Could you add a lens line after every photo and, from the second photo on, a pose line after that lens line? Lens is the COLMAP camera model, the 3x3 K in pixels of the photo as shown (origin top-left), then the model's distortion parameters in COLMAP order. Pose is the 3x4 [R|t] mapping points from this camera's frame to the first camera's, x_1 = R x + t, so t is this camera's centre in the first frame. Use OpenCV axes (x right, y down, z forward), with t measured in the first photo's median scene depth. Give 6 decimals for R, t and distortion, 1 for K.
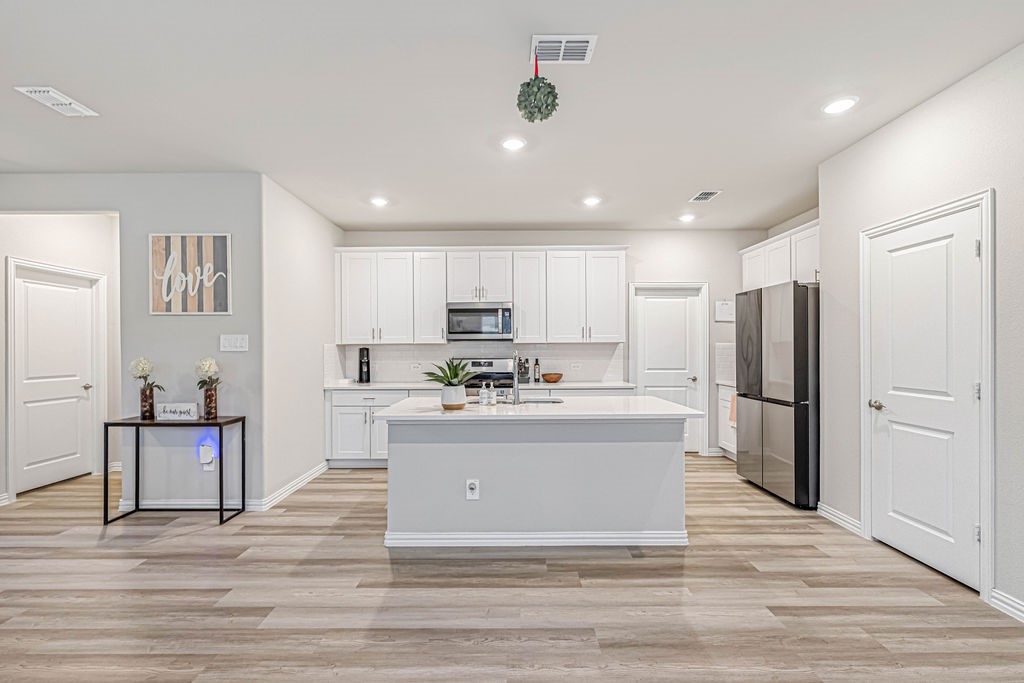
lens RADIAL K [[457.3, 0, 502.0], [0, 457.3, 351.0], [0, 0, 1]] dist [-0.002067, 0.001083]
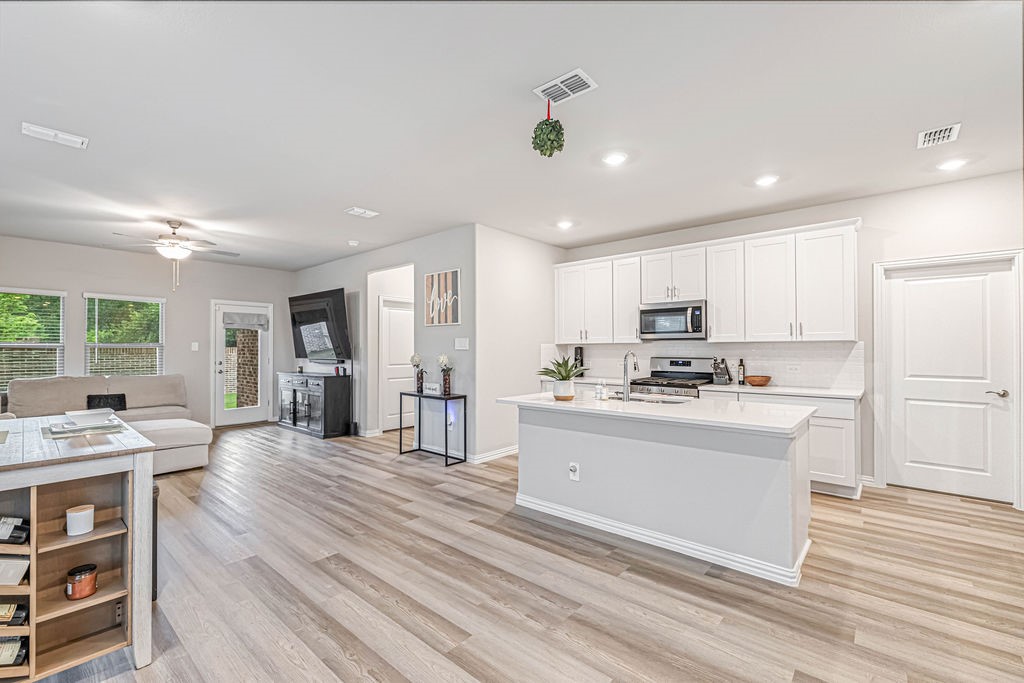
lens RADIAL K [[438.3, 0, 507.0], [0, 438.3, 344.4], [0, 0, 1]] dist [0.001713, -0.000647]
pose [[0.756255, -0.002982, -0.654270, 0.441841], [-0.003772, 0.999953, -0.008918, -0.004304], [0.654266, 0.009212, 0.756208, 0.047469]]
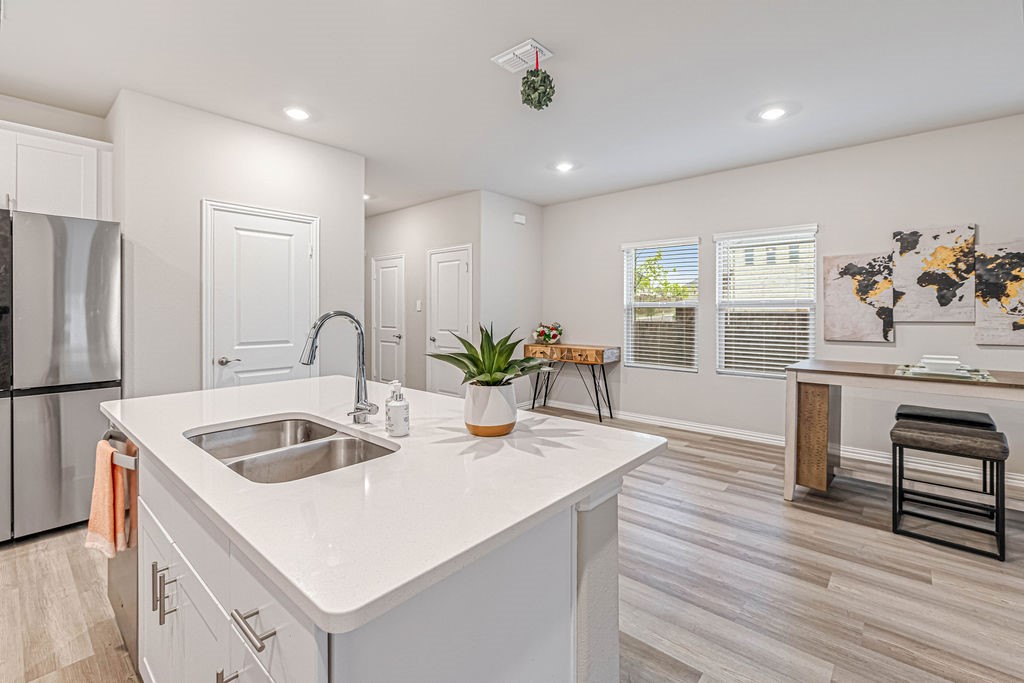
lens RADIAL K [[457.3, 0, 510.9], [0, 457.3, 313.1], [0, 0, 1]] dist [-0.002067, 0.001083]
pose [[-0.757925, 0.002720, 0.652336, -0.373945], [0.007384, 0.999963, 0.004410, 0.000719], [-0.652299, 0.008159, -0.757917, 1.155418]]
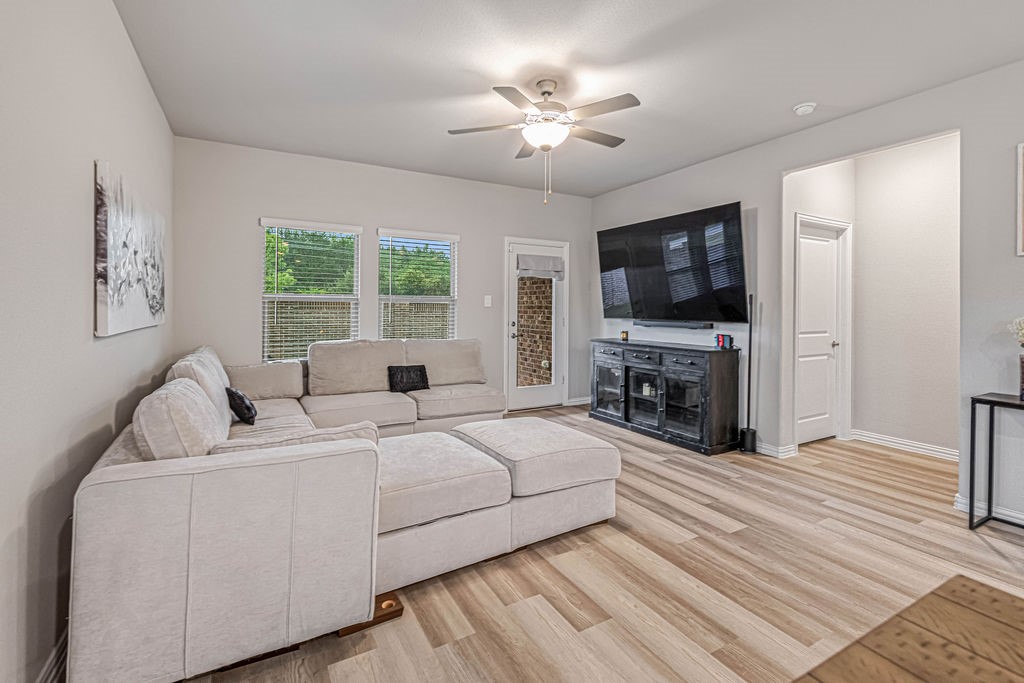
lens RADIAL K [[457.3, 0, 512.2], [0, 457.3, 306.6], [0, 0, 1]] dist [-0.002067, 0.001083]
pose [[0.495579, 0.006298, -0.868540, -0.558452], [-0.011189, 0.999937, 0.000866, 0.009816], [0.868491, 0.009289, 0.495618, -0.059709]]
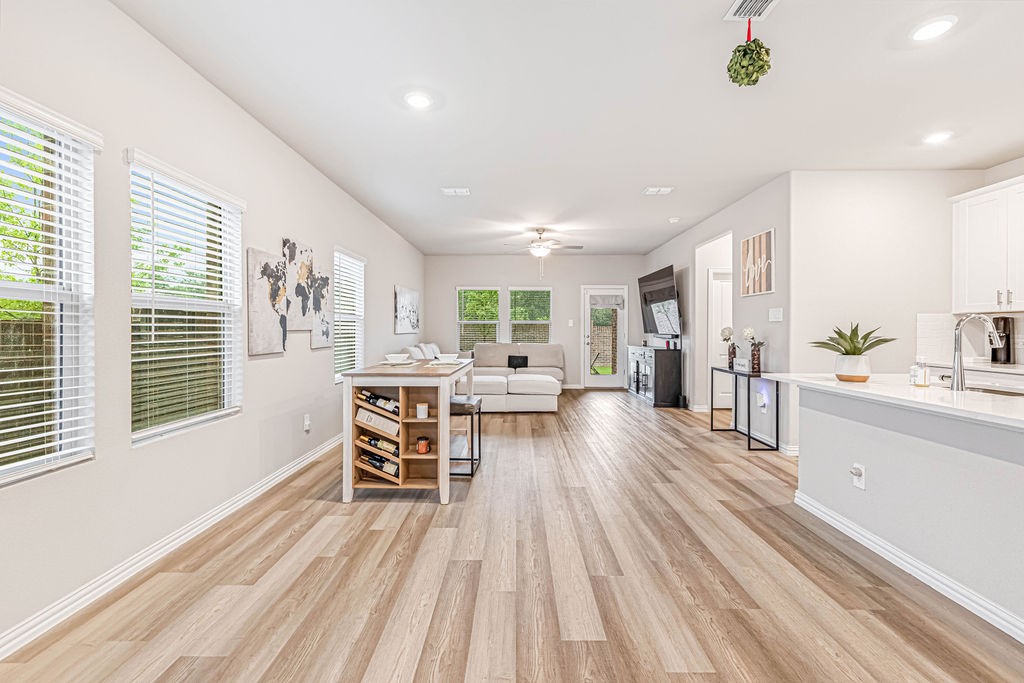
lens RADIAL K [[438.3, 0, 515.0], [0, 438.3, 334.4], [0, 0, 1]] dist [0.001713, -0.000647]
pose [[0.004644, 0.015350, -0.999871, 0.633558], [-0.005998, 0.999865, 0.015322, 0.022440], [0.999971, 0.005926, 0.004735, 0.288626]]
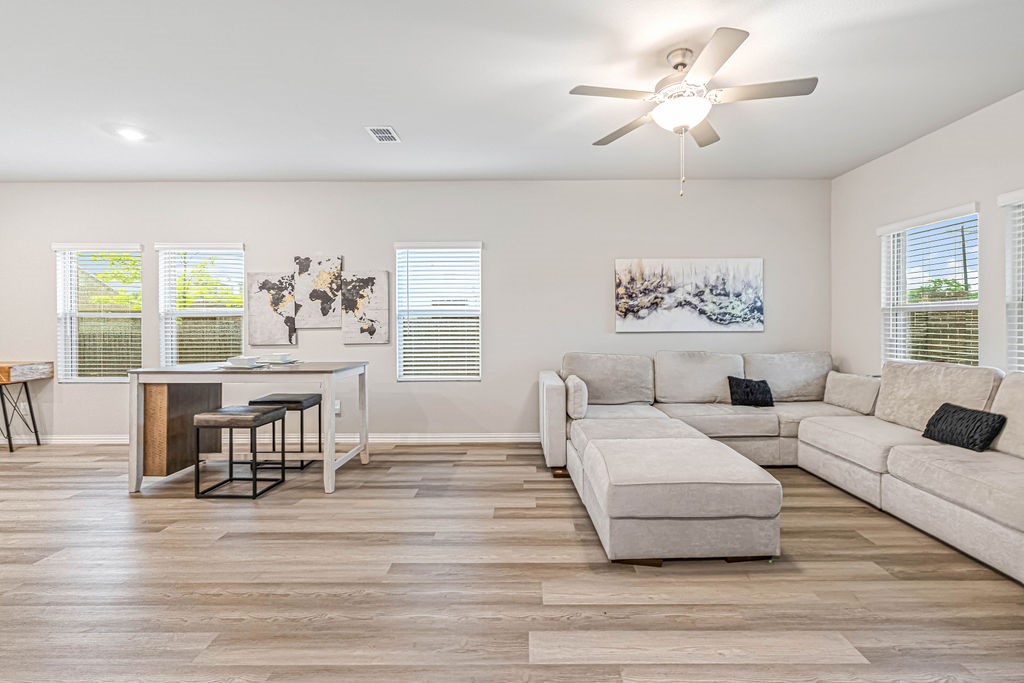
lens RADIAL K [[457.3, 0, 530.8], [0, 457.3, 325.8], [0, 0, 1]] dist [-0.002067, 0.001083]
pose [[-0.999753, 0.008452, -0.020531, -1.009387], [0.008223, 0.999903, 0.011220, 0.015750], [0.020624, 0.011048, -0.999726, 1.115326]]
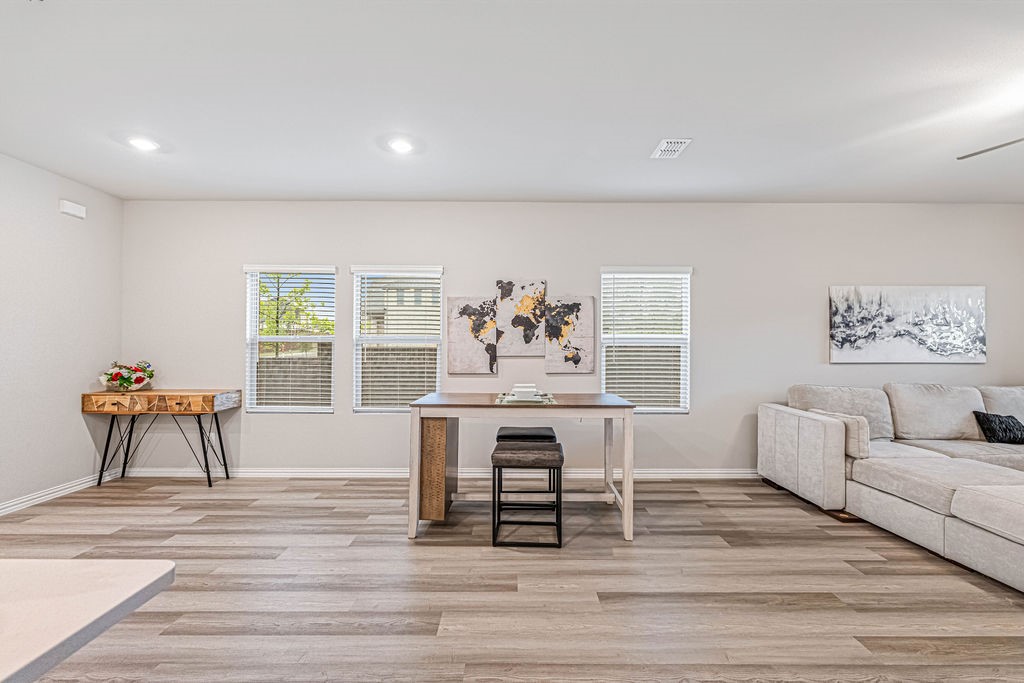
lens RADIAL K [[457.3, 0, 517.2], [0, 457.3, 337.7], [0, 0, 1]] dist [-0.002067, 0.001083]
pose [[-0.999784, 0.000169, -0.020802, -0.385482], [0.000469, 0.999896, -0.014432, -0.000463], [0.020797, -0.014439, -0.999679, 1.030246]]
